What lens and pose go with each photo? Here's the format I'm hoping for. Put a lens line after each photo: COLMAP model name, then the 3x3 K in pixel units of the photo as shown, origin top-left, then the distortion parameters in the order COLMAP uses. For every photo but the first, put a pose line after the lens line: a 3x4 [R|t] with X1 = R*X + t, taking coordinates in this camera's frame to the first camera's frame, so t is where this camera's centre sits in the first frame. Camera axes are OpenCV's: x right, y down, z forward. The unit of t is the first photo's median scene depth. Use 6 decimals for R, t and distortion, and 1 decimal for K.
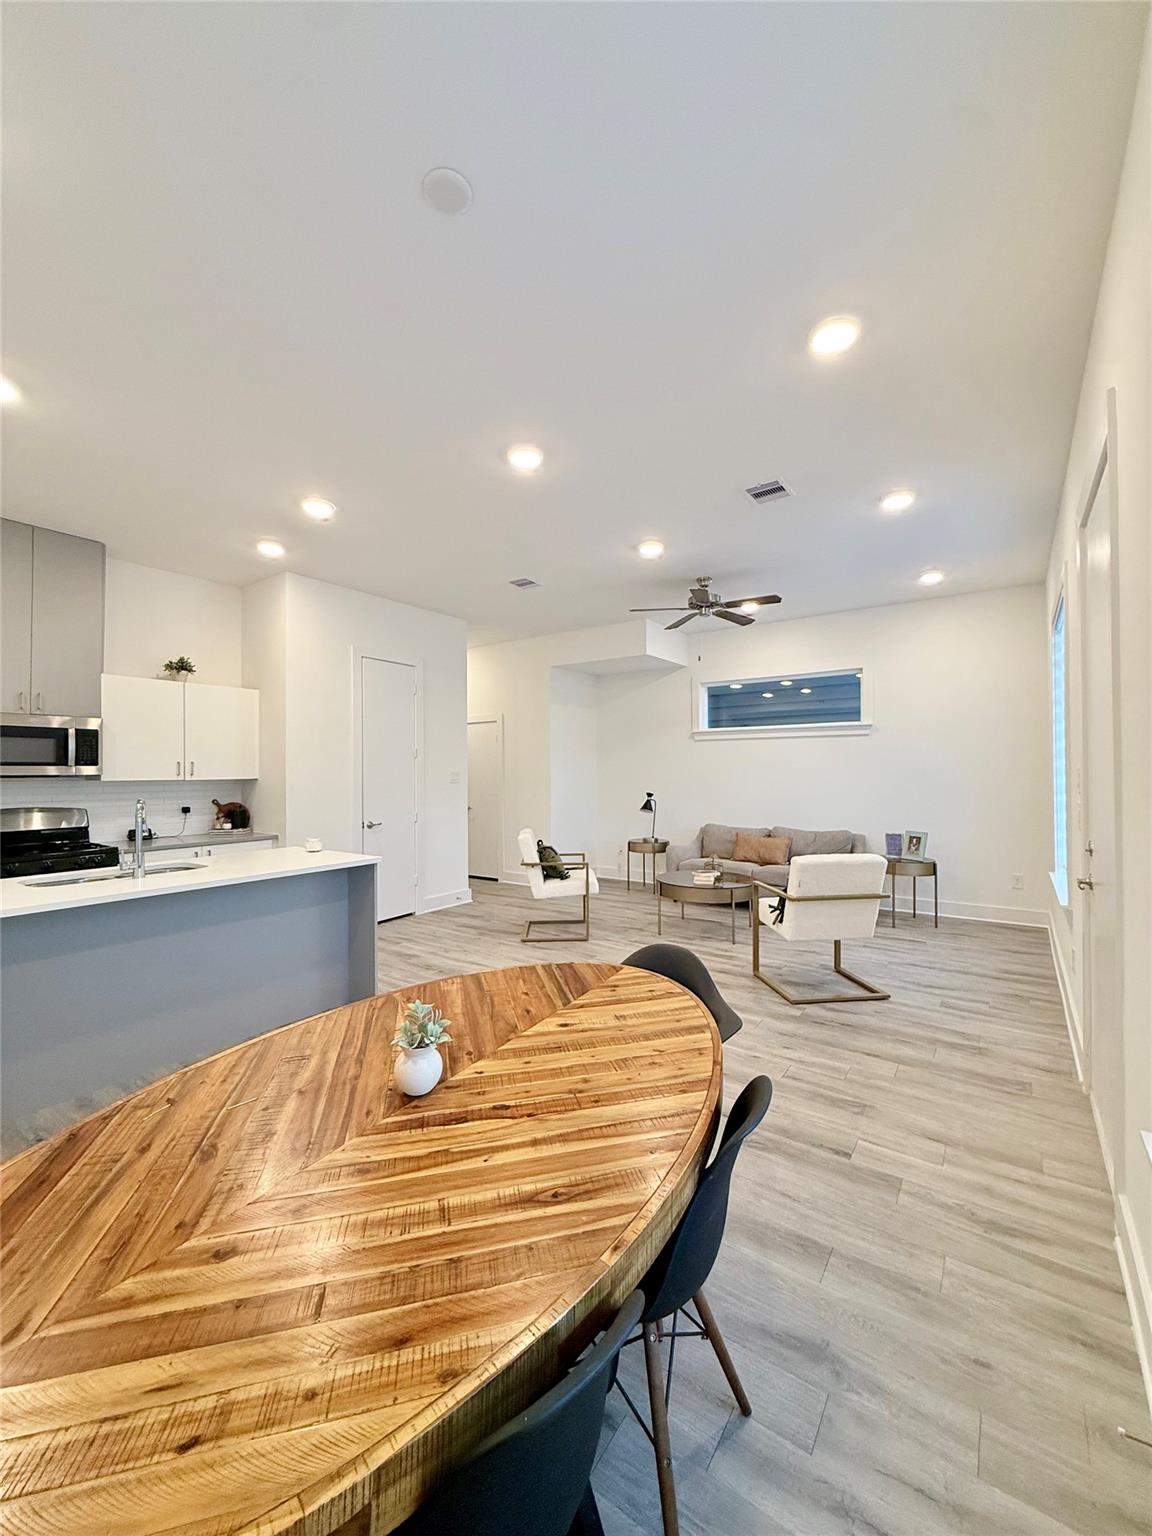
lens RADIAL K [[610.5, 0, 575.6], [0, 610.5, 765.1], [0, 0, 1]] dist [0.000813, 0.000135]
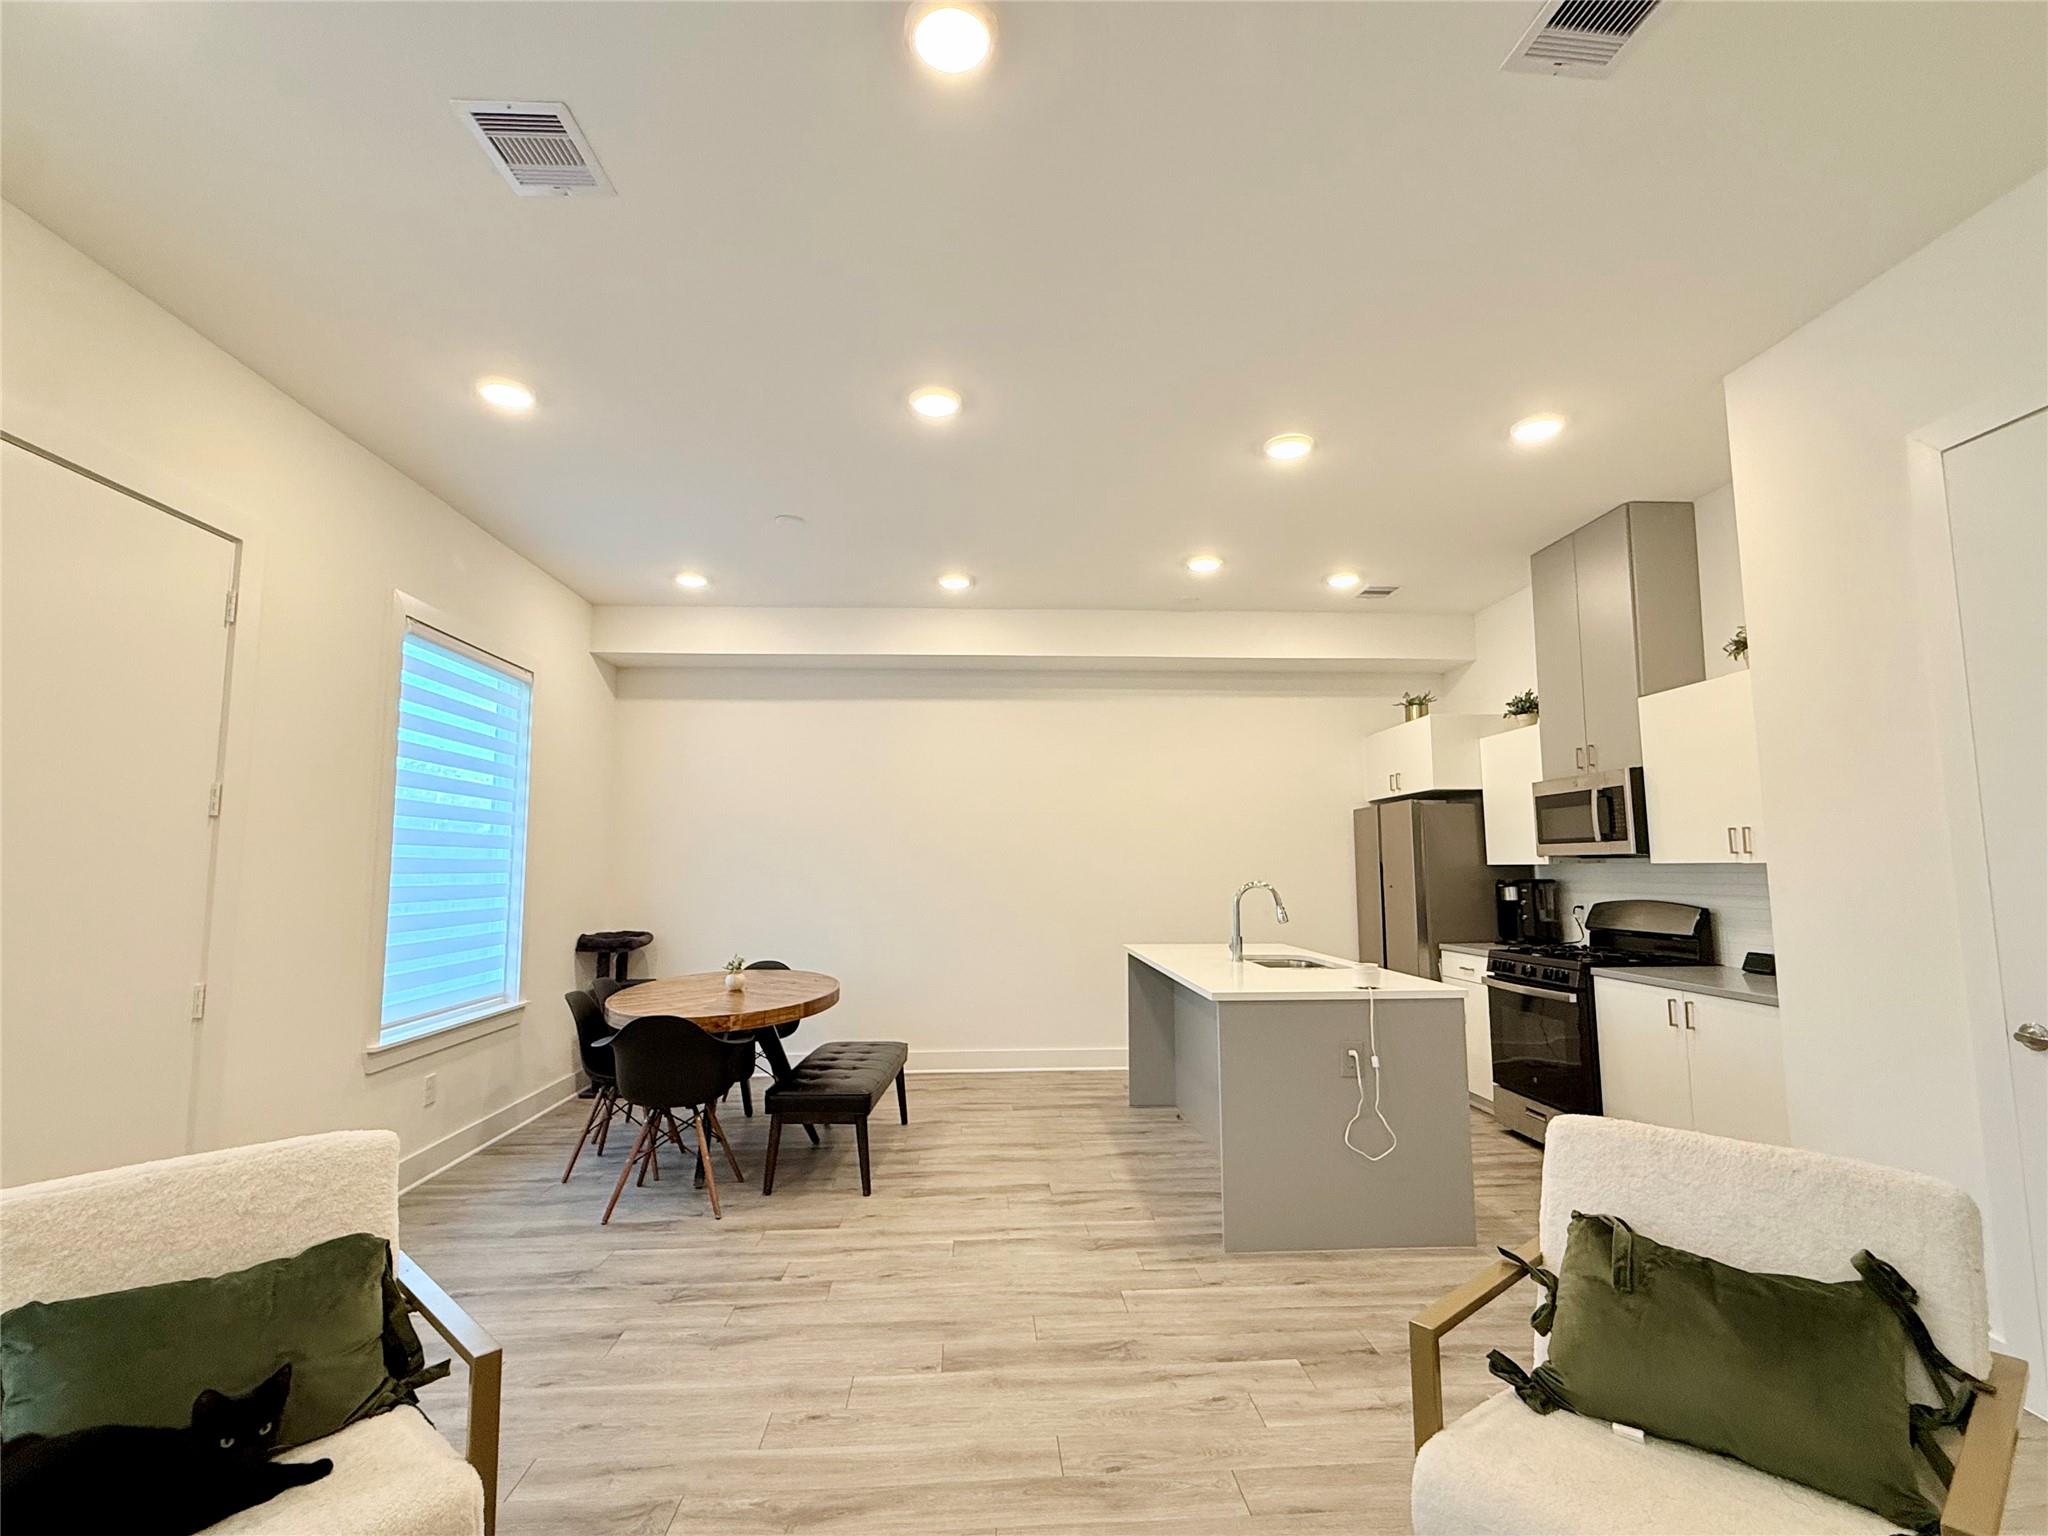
lens RADIAL K [[939.2, 0, 1026.2], [0, 939.2, 770.8], [0, 0, 1]] dist [-0.000477, -0.000119]
pose [[-0.782119, -0.053076, -0.620864, 0.301476], [0.018786, 0.993905, -0.108632, 0.020549], [0.622846, -0.096626, -0.776355, 1.164382]]
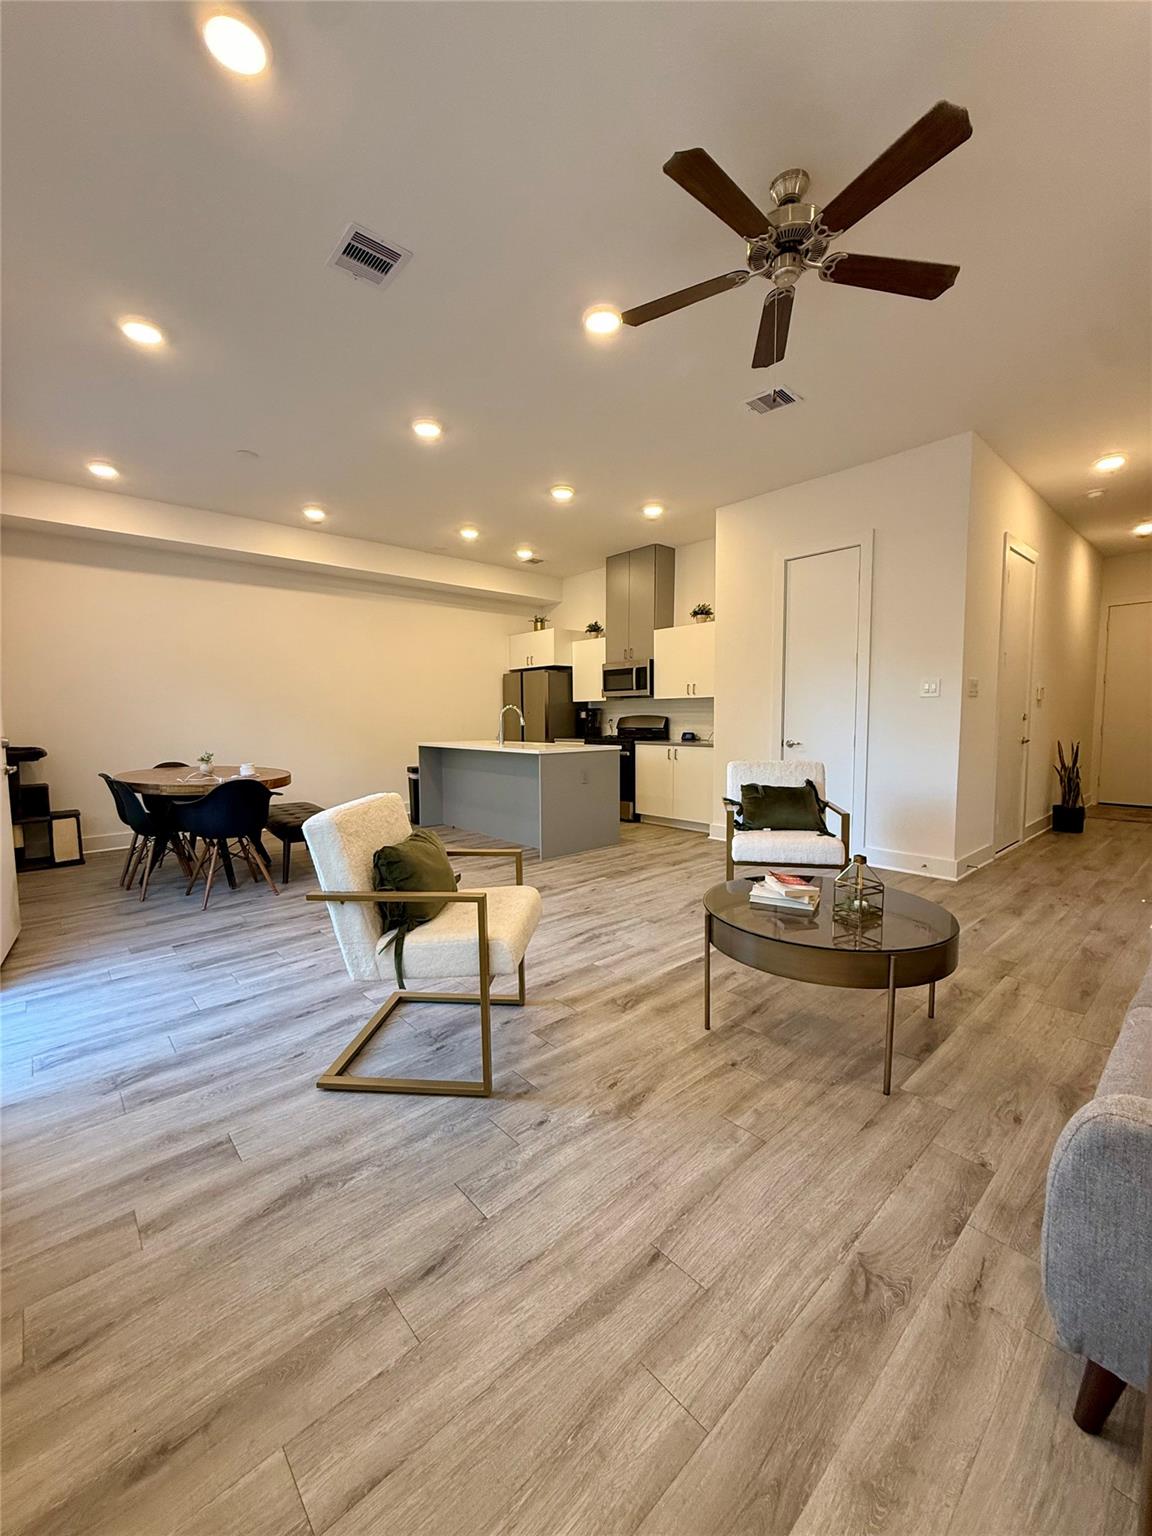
lens RADIAL K [[610.5, 0, 575.6], [0, 610.5, 765.1], [0, 0, 1]] dist [0.000813, 0.000135]
pose [[-0.221919, 0.086201, -0.971247, 0.700285], [0.020610, 0.996277, 0.083714, 0.051021], [0.974847, -0.001440, -0.222870, 0.984312]]
